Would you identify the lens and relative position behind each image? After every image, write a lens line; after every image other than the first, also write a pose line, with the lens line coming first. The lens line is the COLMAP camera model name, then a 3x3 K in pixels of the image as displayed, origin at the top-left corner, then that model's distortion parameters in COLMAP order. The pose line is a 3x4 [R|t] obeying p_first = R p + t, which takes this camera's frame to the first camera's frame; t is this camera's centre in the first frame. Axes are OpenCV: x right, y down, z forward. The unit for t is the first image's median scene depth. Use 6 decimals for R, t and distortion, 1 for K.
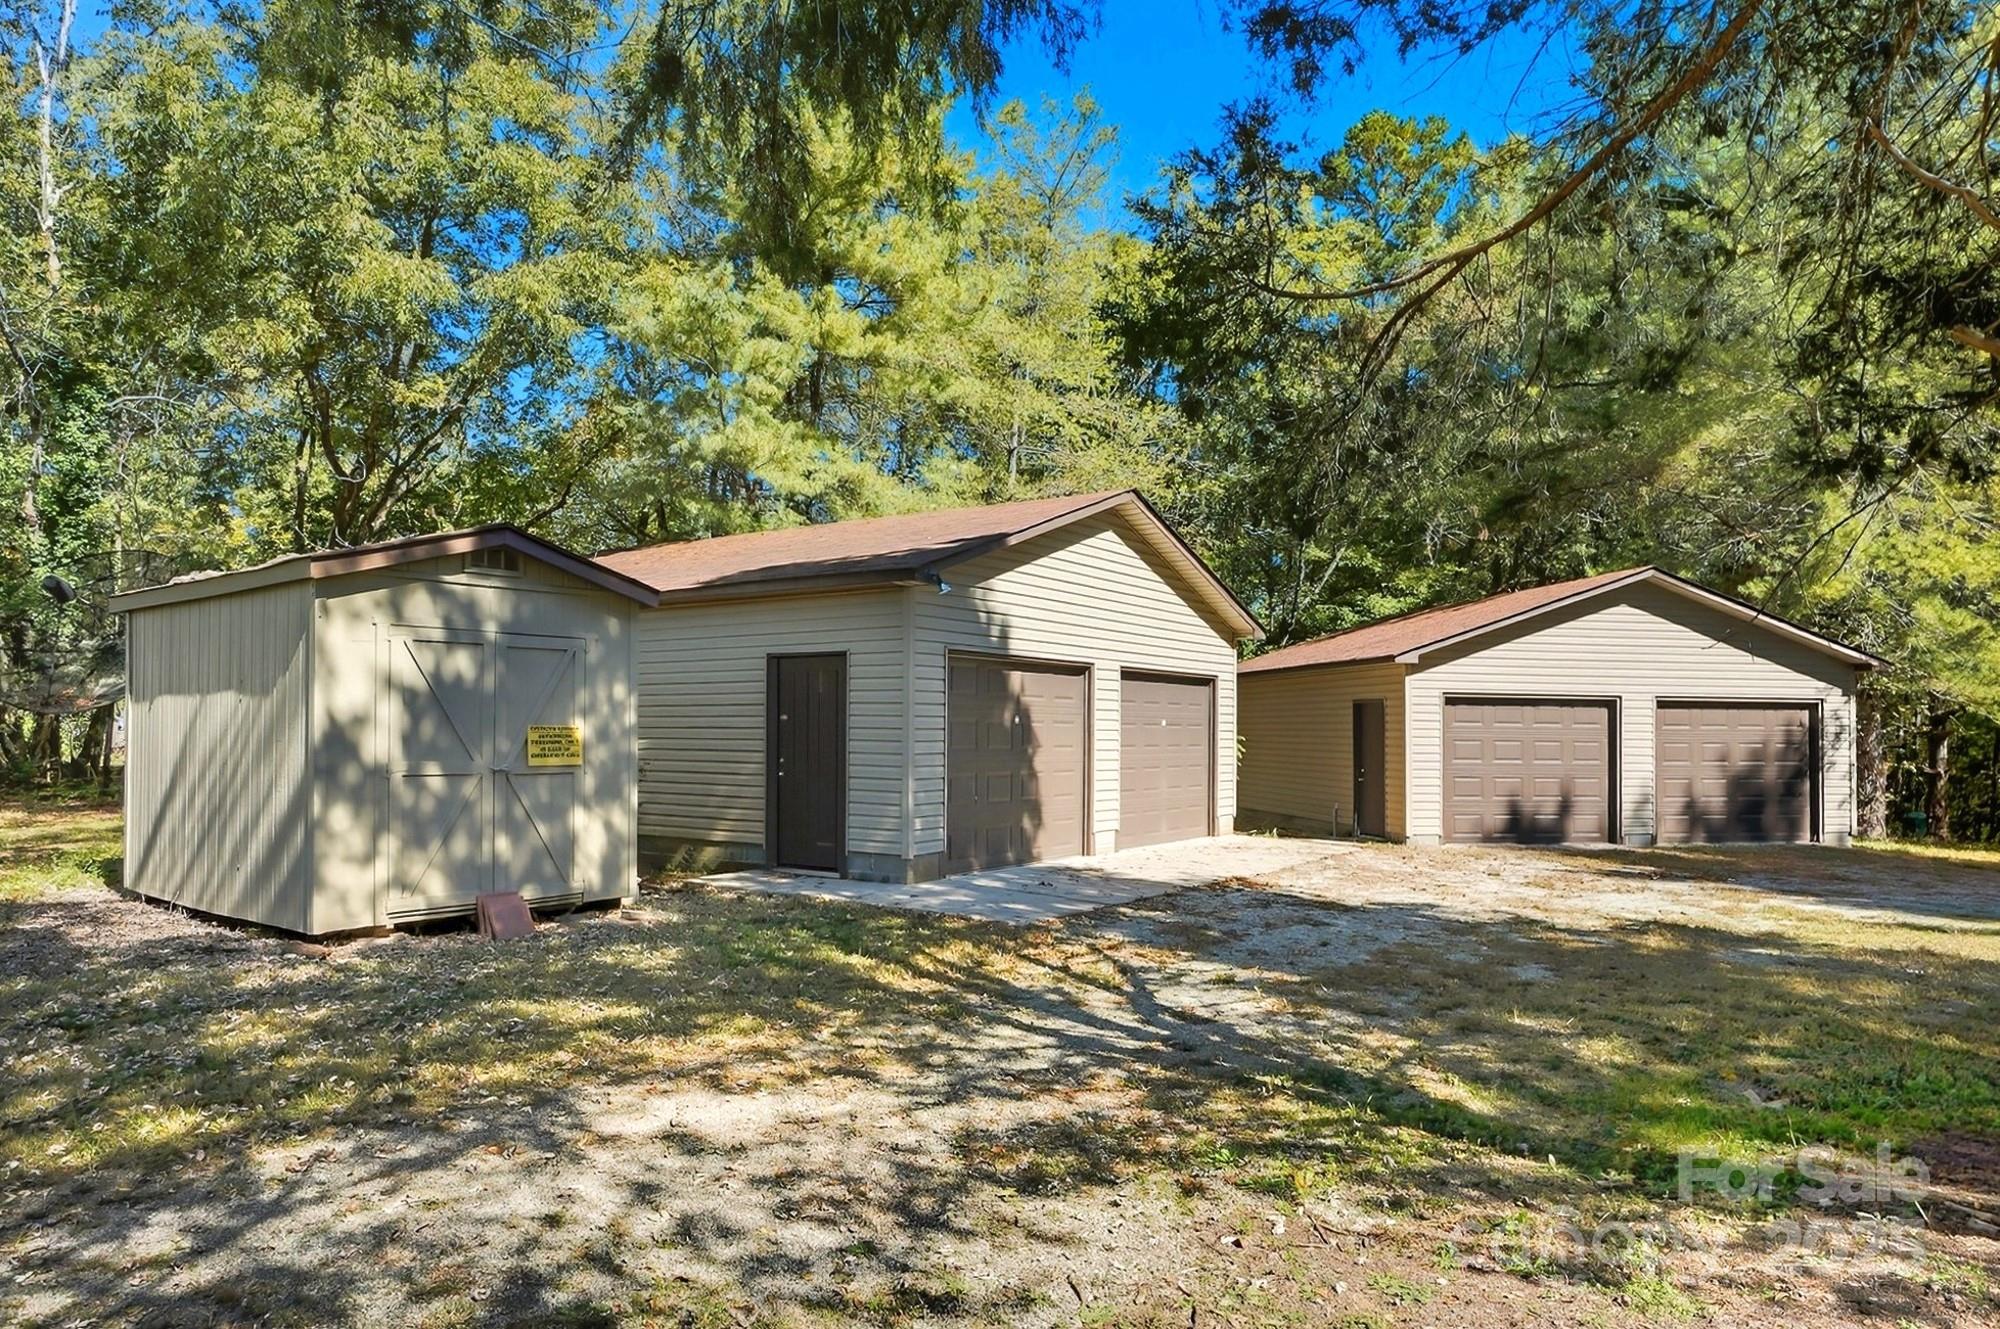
lens RADIAL K [[910.3, 0, 984.0], [0, 910.3, 651.4], [0, 0, 1]] dist [-0.079620, 0.036858]
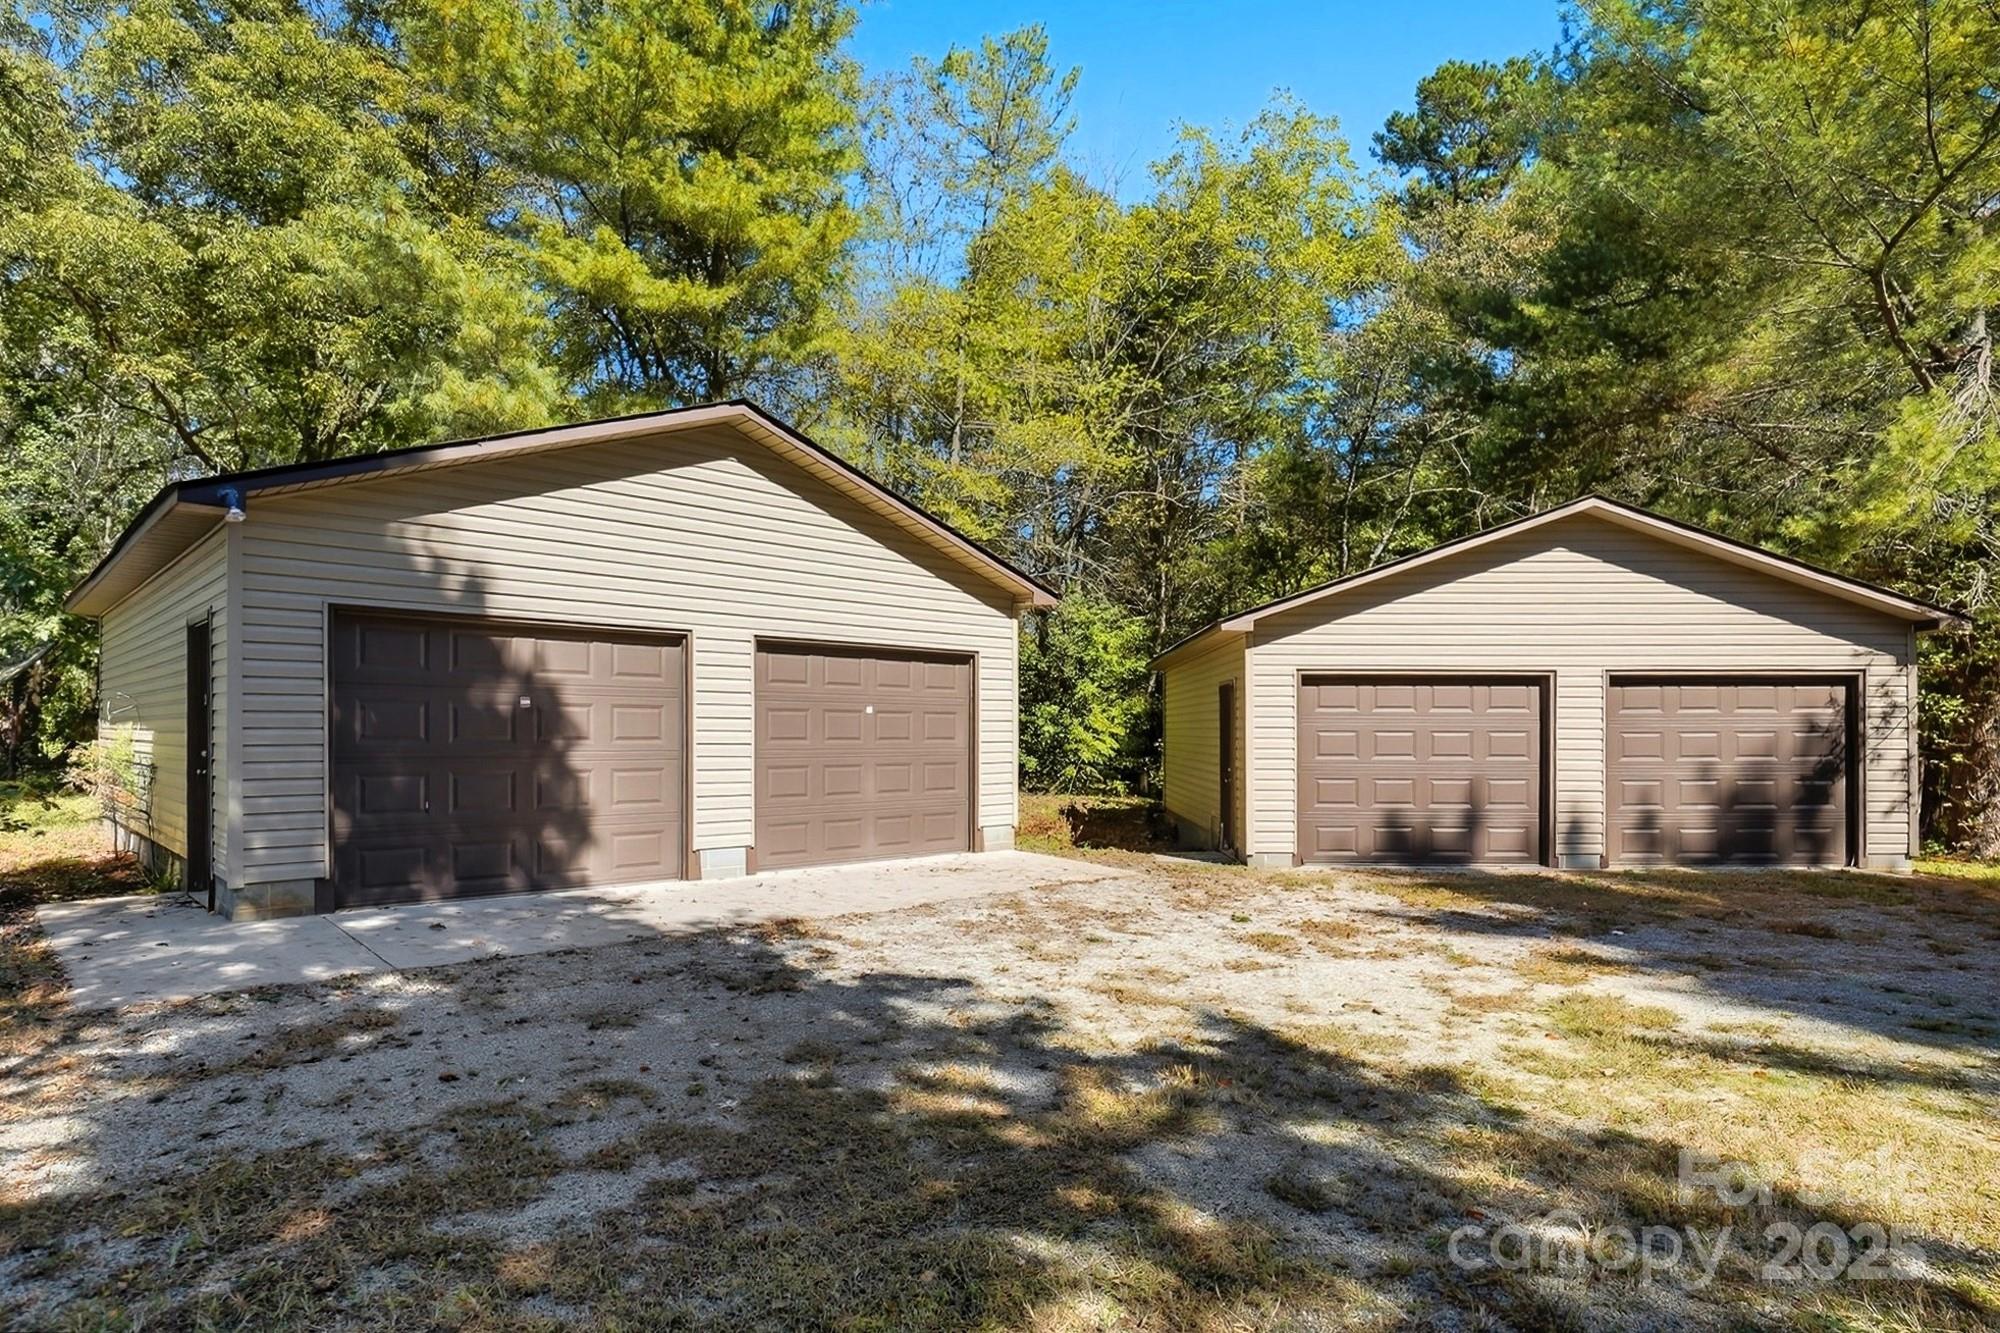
lens RADIAL K [[892.0, 0, 959.7], [0, 892.0, 668.1], [0, 0, 1]] dist [-0.070303, 0.033265]
pose [[0.991710, -0.018481, -0.127161, 0.323846], [0.020334, 0.999705, 0.013283, 0.029551], [0.126878, -0.015759, 0.991793, 0.209633]]
